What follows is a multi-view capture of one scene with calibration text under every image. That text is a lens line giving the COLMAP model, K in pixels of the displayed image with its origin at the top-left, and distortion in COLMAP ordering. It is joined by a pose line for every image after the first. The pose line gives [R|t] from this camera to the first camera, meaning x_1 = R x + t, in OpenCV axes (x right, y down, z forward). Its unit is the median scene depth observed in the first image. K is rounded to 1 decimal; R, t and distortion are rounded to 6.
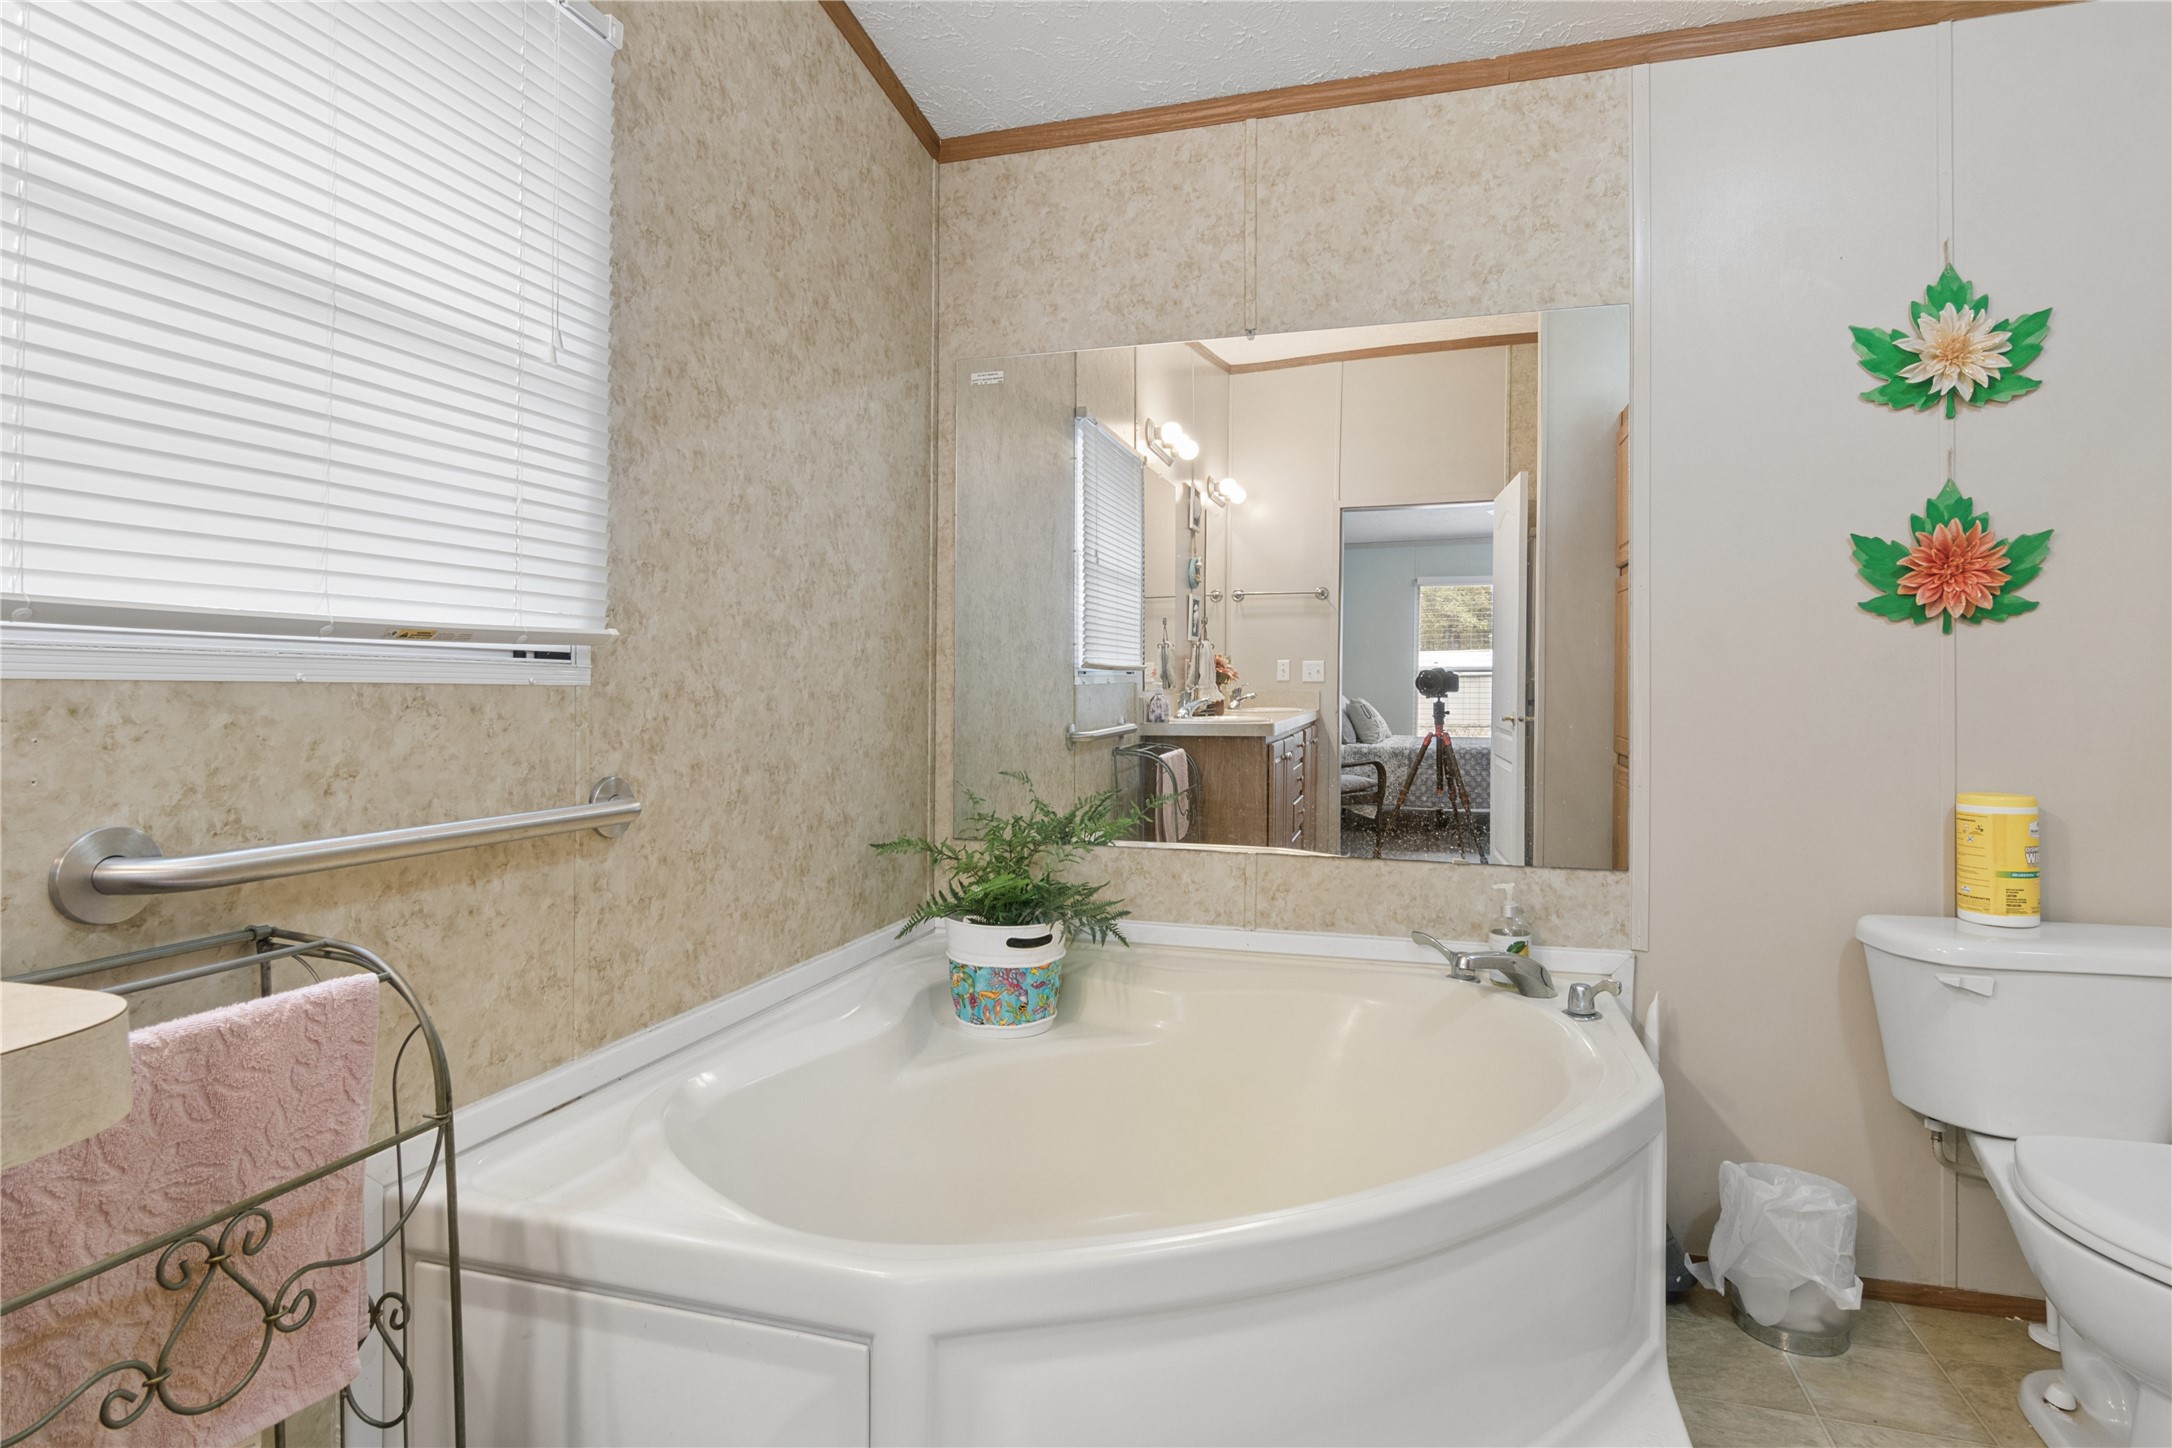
lens RADIAL K [[1142.5, 0, 1091.0], [0, 1142.5, 656.7], [0, 0, 1]] dist [-0.004437, -0.001198]
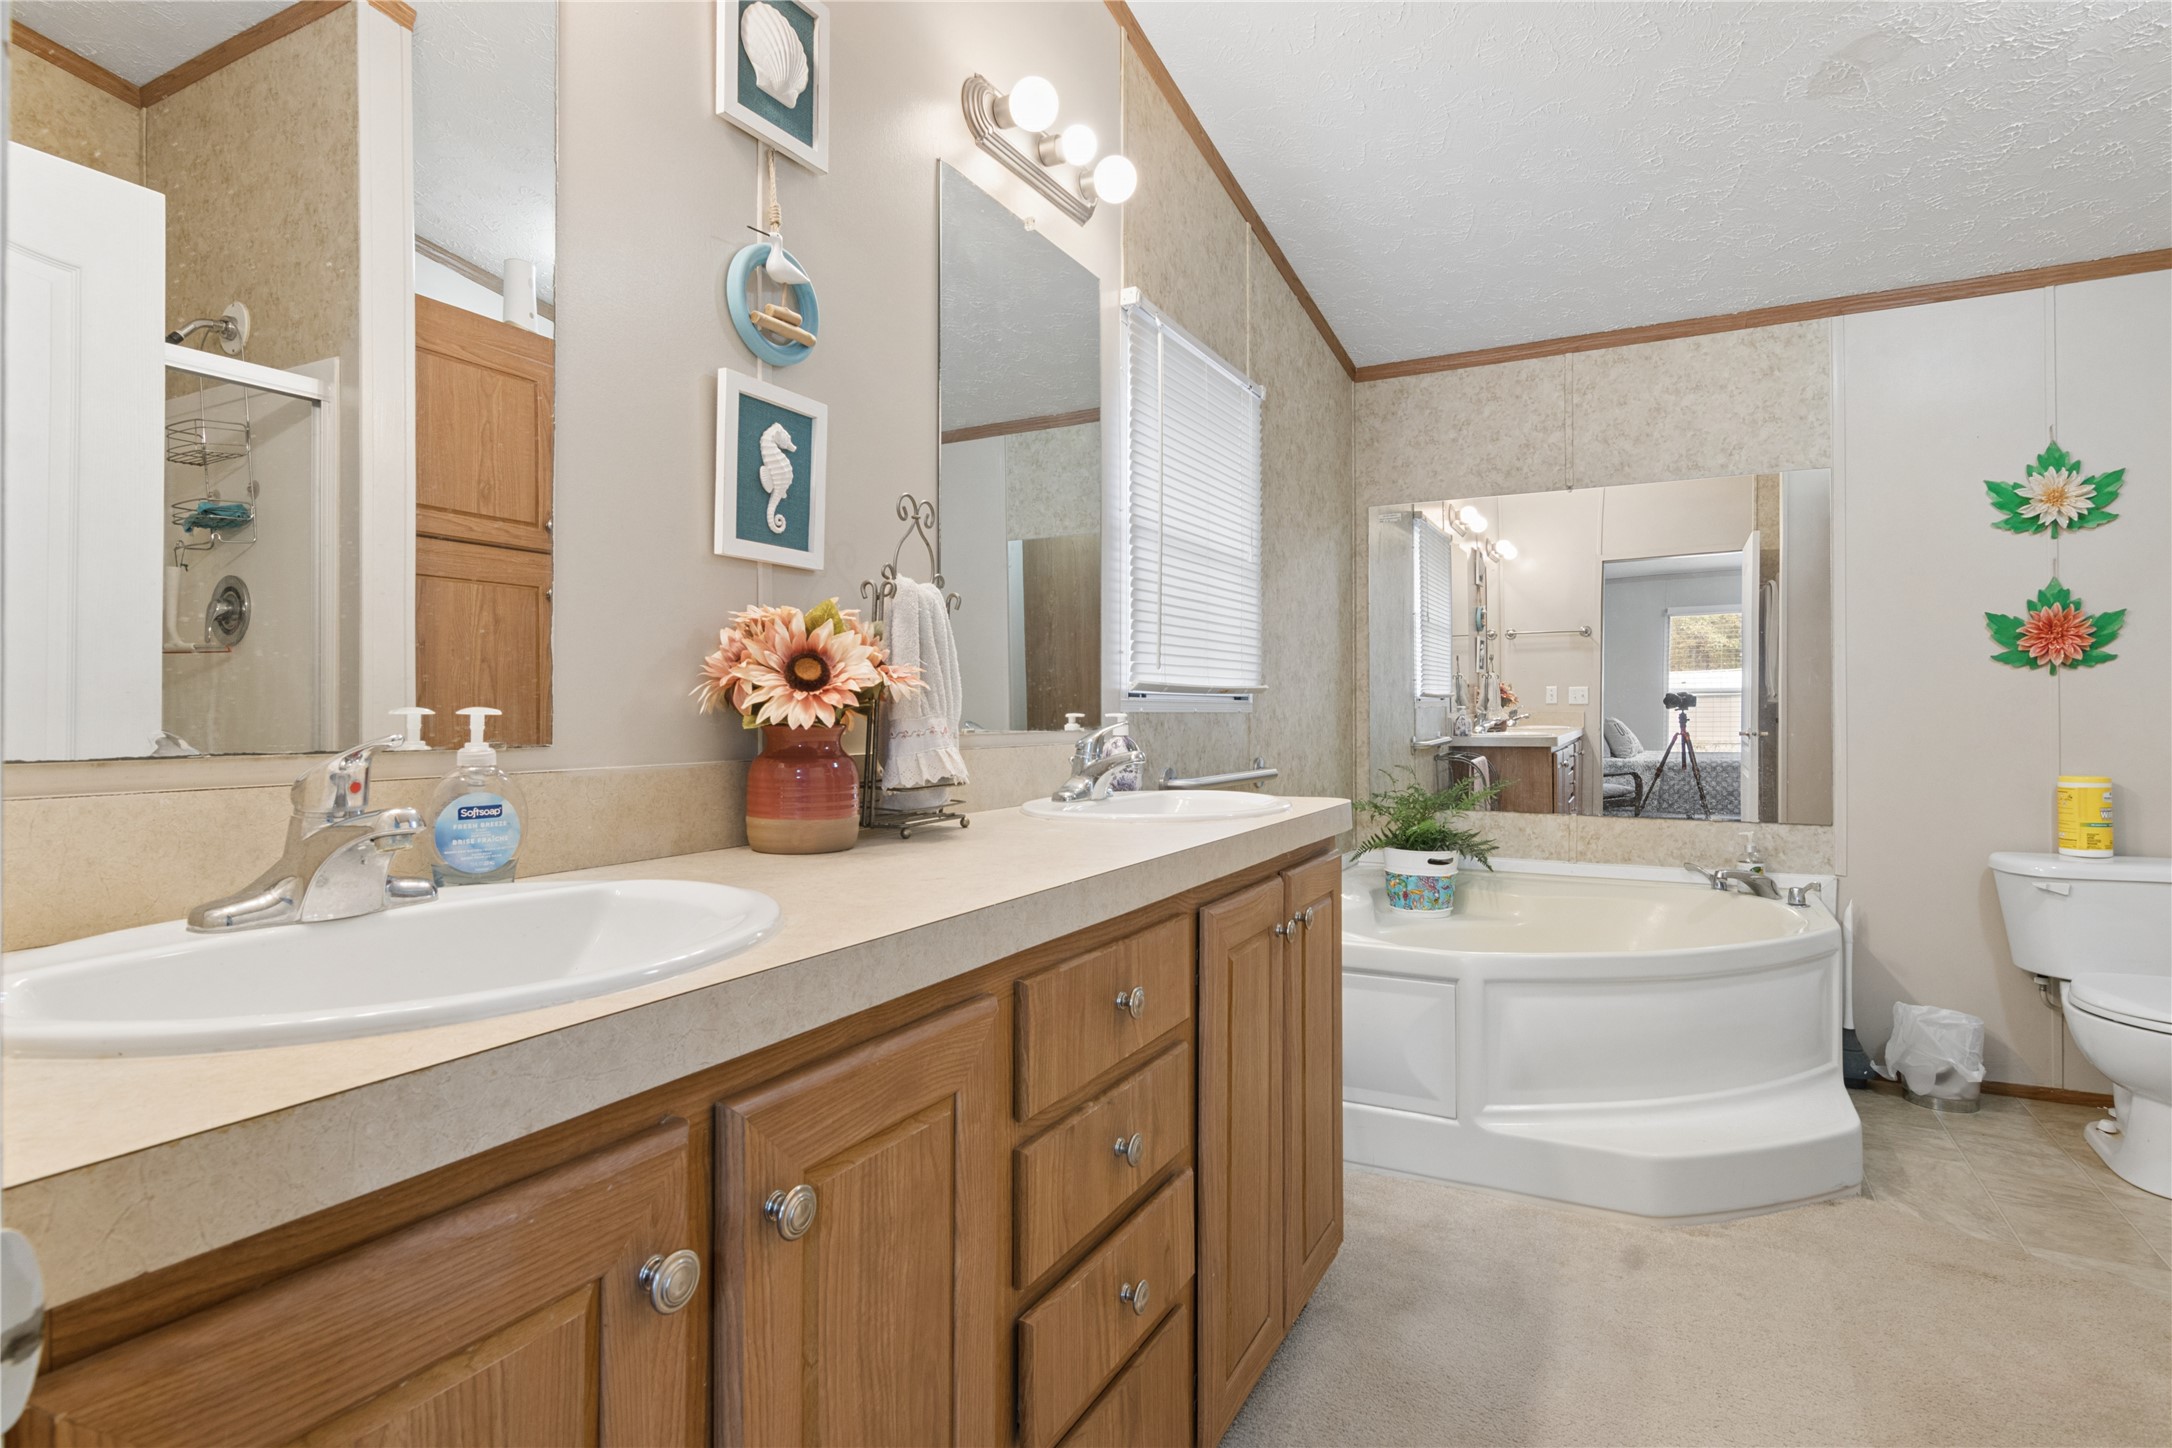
lens RADIAL K [[1108.4, 0, 1083.7], [0, 1108.4, 685.4], [0, 0, 1]] dist [-0.005558, 0.002783]
pose [[0.979783, -0.009906, -0.199815, -0.238603], [0.011061, 0.999928, 0.004665, -0.025644], [0.199755, -0.006781, 0.979822, -0.709137]]
